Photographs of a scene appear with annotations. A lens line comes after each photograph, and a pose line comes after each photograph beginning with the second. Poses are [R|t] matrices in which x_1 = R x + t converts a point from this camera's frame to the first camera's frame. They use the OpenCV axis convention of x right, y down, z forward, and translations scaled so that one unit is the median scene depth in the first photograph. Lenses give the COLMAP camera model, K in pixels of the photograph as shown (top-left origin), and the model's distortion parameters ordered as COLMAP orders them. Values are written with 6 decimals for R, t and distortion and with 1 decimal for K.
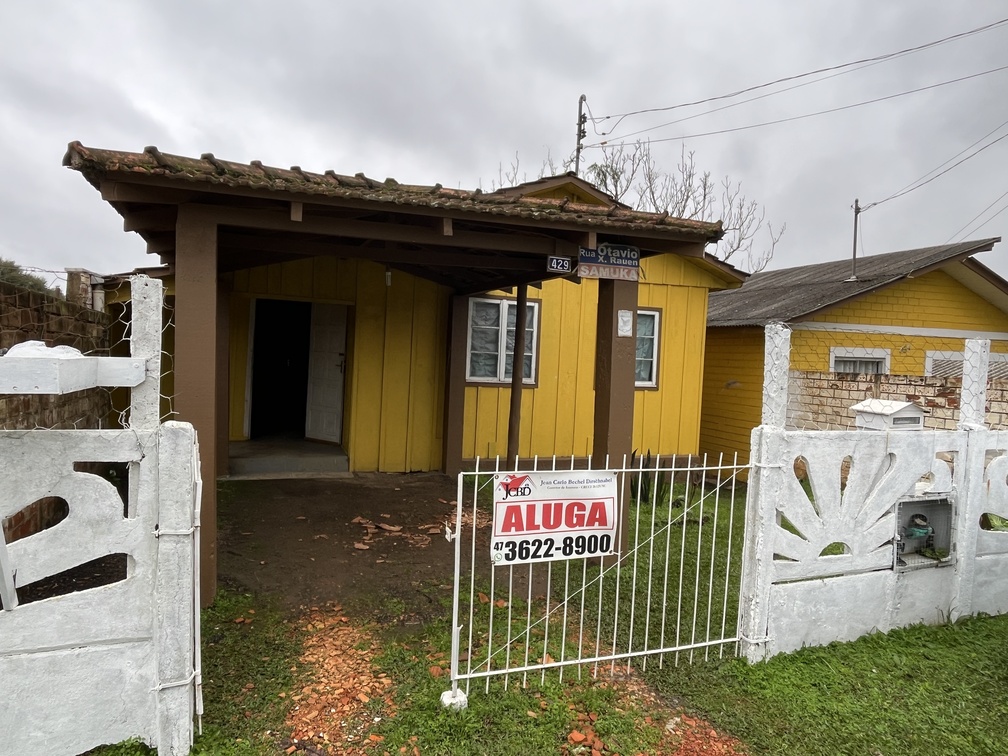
lens RADIAL K [[673.6, 0, 504.0], [0, 673.6, 378.0], [0, 0, 1]] dist [-0.000514, 0.000185]
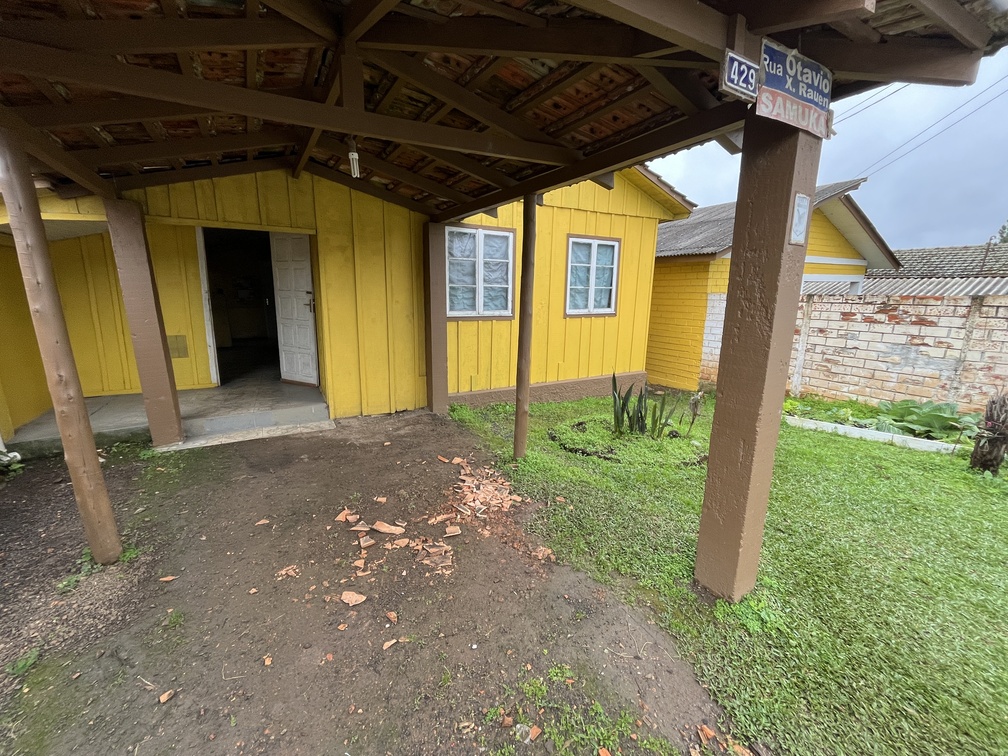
lens RADIAL K [[422.7, 0, 504.0], [0, 422.7, 378.0], [0, 0, 1]] dist [-0.001854, -0.000268]
pose [[0.986609, -0.063886, 0.150069, -0.071932], [0.036864, 0.983631, 0.176383, -0.012201], [-0.158881, -0.168489, 0.972815, 0.380797]]
